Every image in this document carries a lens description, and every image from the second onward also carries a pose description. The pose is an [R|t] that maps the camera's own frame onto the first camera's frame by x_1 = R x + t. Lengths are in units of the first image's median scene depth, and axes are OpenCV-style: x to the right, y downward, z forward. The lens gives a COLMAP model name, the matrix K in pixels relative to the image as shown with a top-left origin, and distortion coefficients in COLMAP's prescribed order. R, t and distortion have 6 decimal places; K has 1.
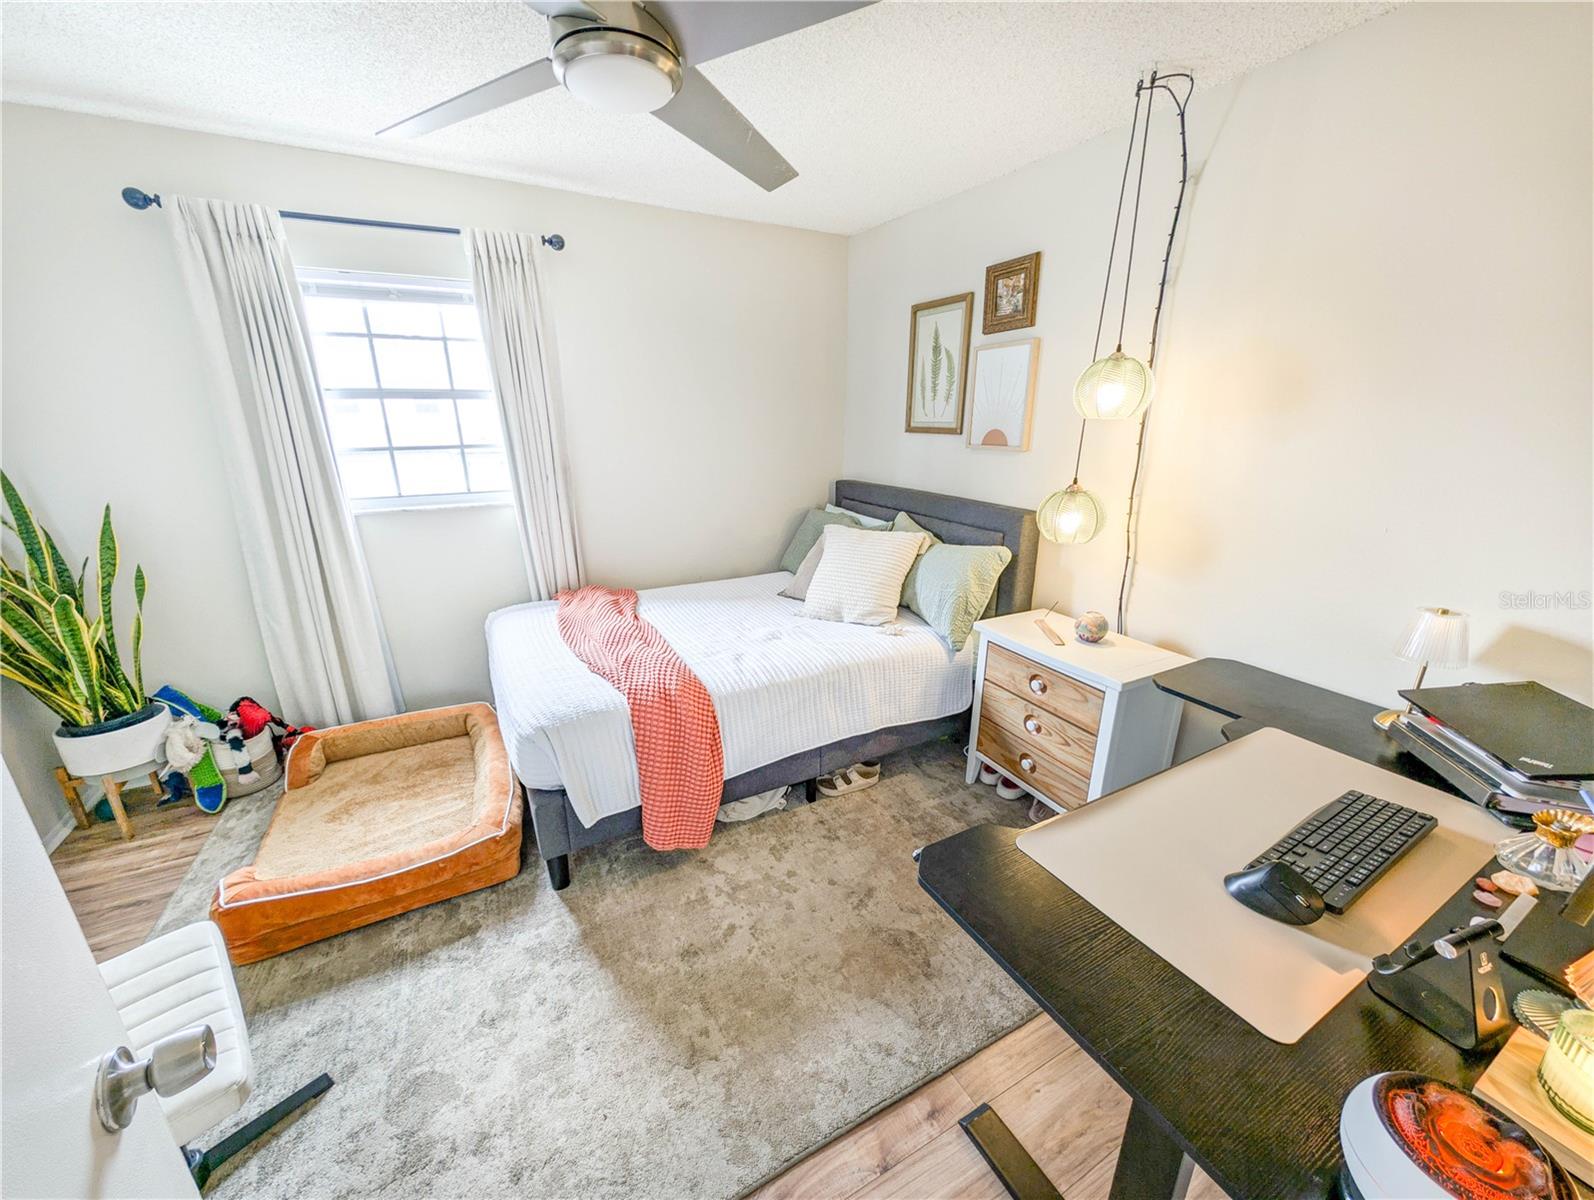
lens RADIAL K [[609.2, 0, 792.1], [0, 609.2, 606.5], [0, 0, 1]] dist [-0.012804, 0.003296]
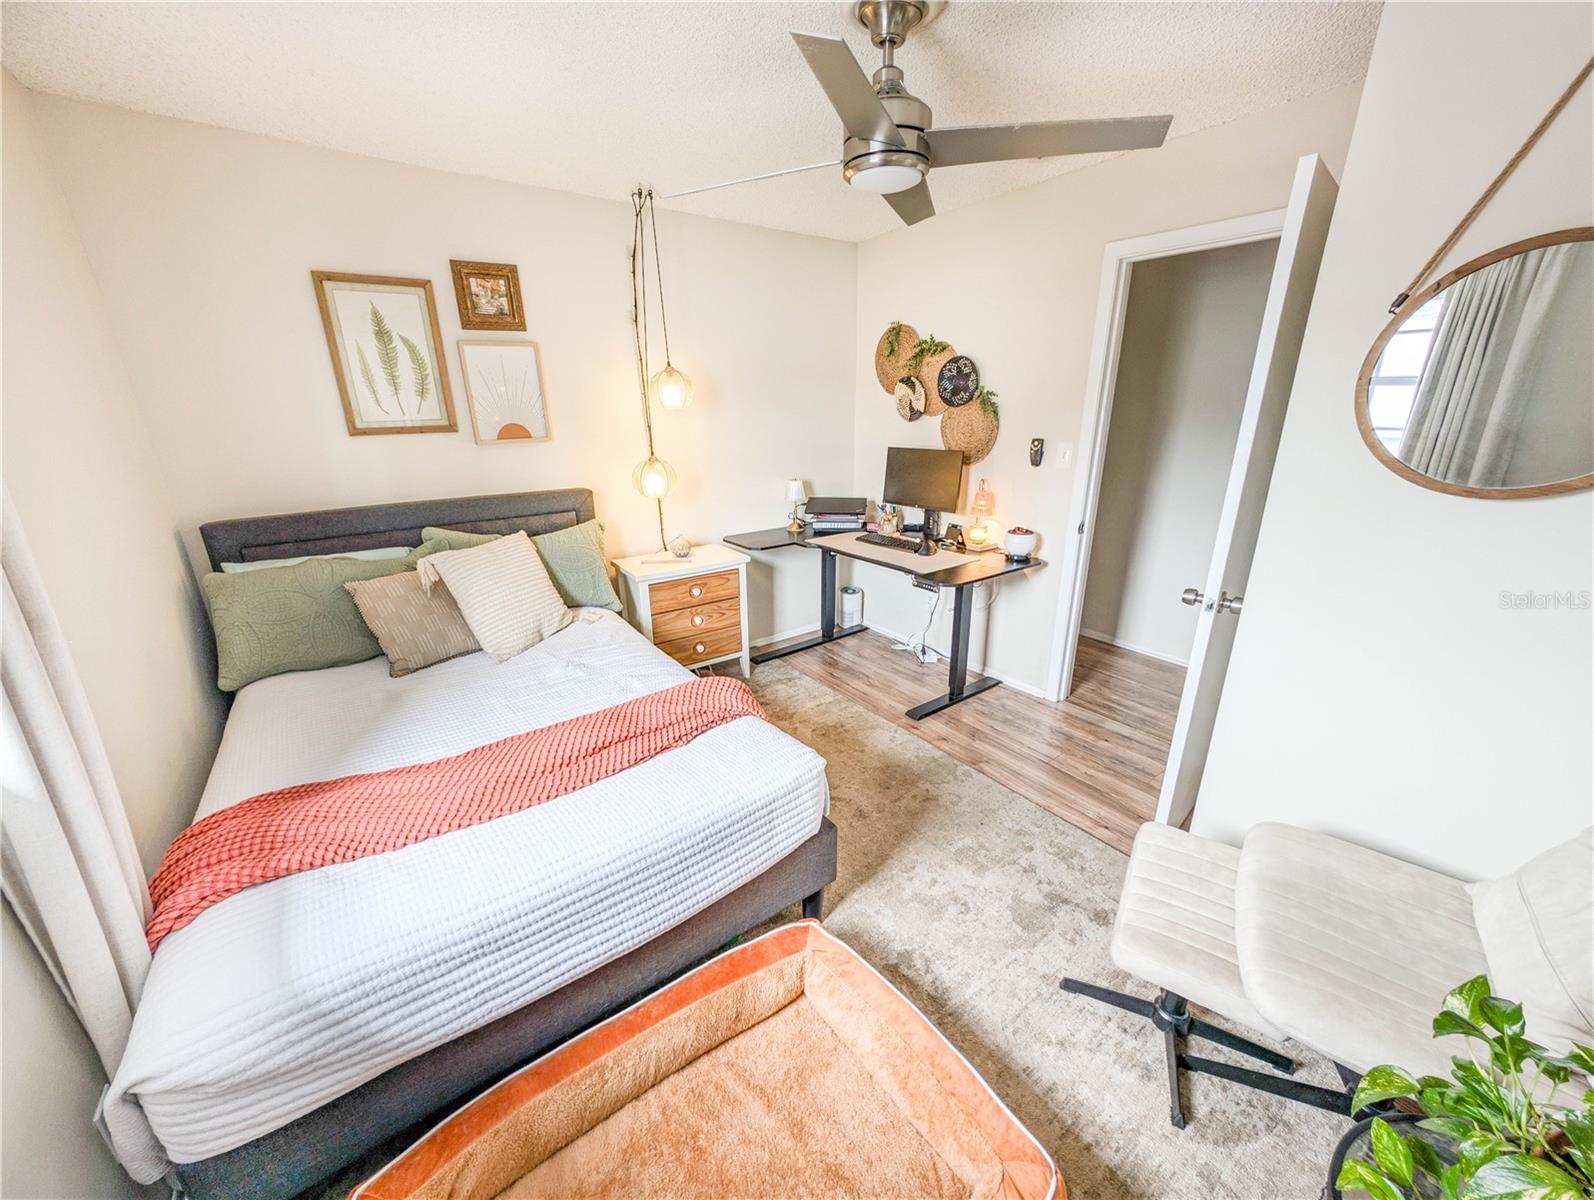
lens RADIAL K [[607.2, 0, 797.0], [0, 607.2, 600.0], [0, 0, 1]] dist [-0.013611, 0.000059]
pose [[-0.136406, -0.308901, 0.941262, -0.874554], [0.308986, 0.889478, 0.336685, -0.232926], [-0.941234, 0.336763, -0.025884, 0.707485]]
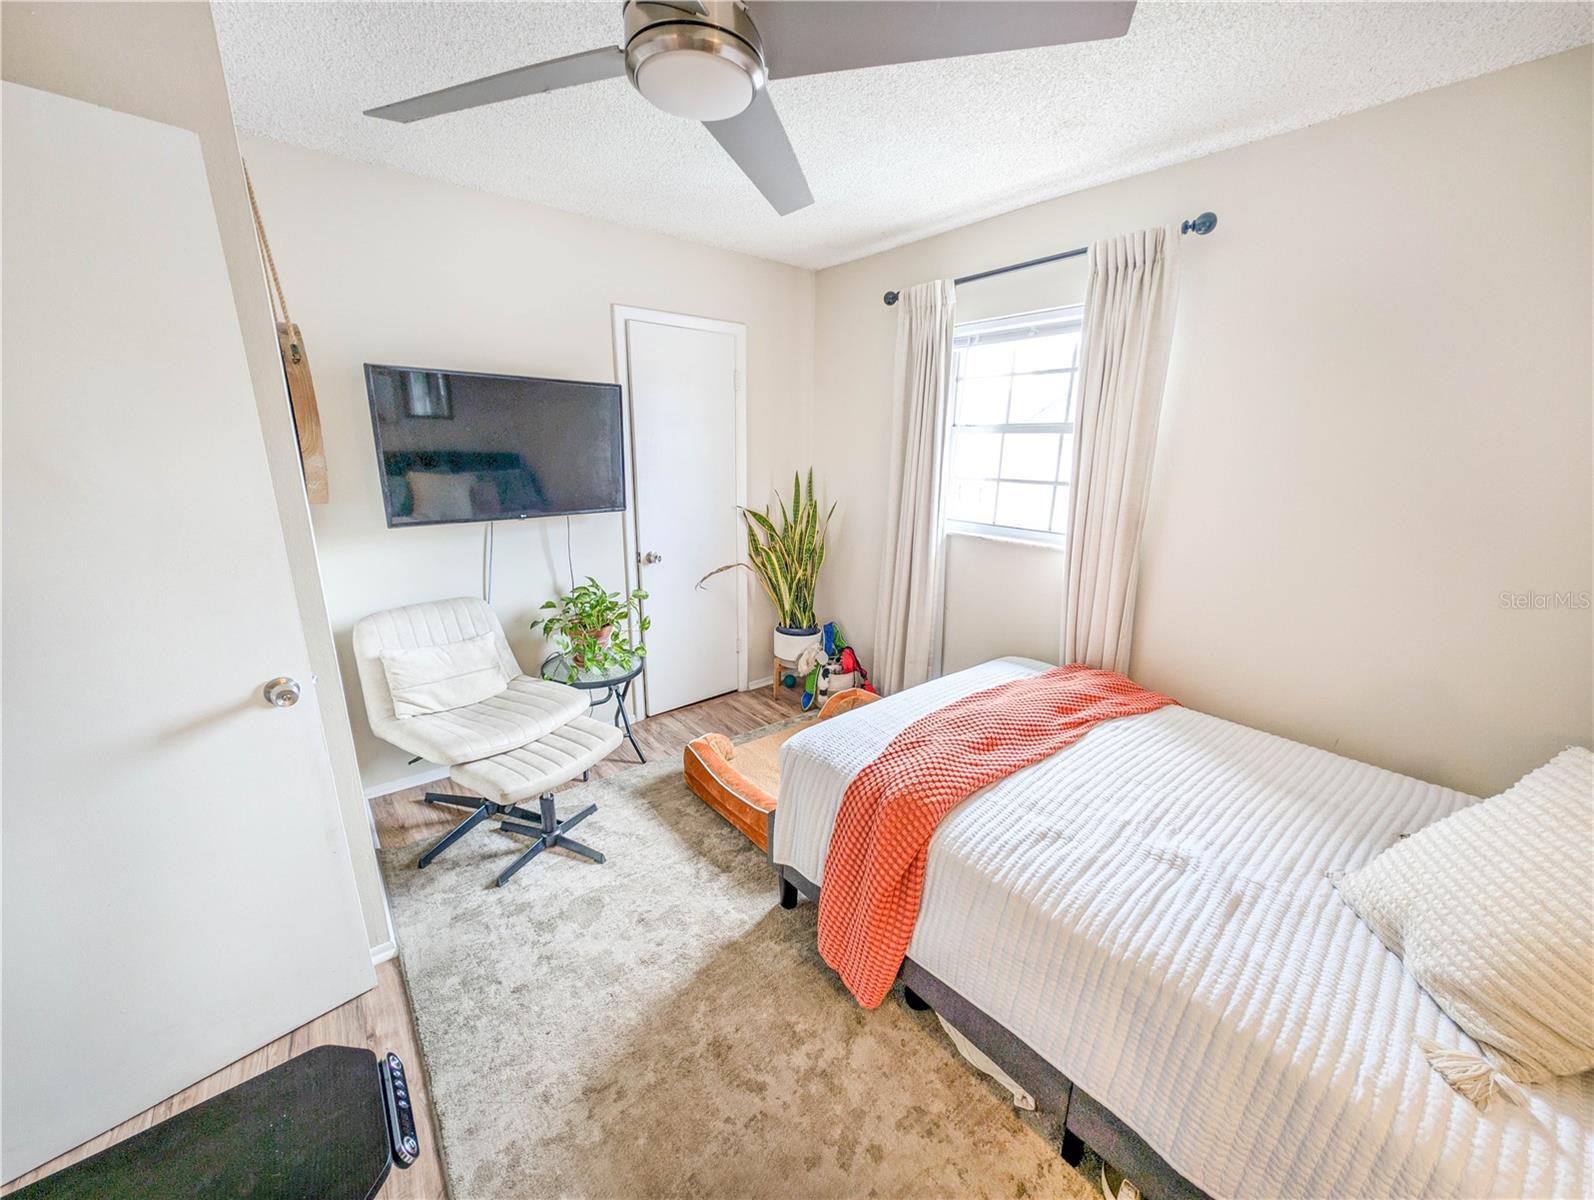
lens RADIAL K [[609.2, 0, 792.1], [0, 609.2, 606.5], [0, 0, 1]] dist [-0.012804, 0.003296]
pose [[0.180923, 0.254782, -0.949923, 0.363351], [-0.315681, 0.929799, 0.189260, -0.155026], [0.931457, 0.265631, 0.248652, 0.499965]]
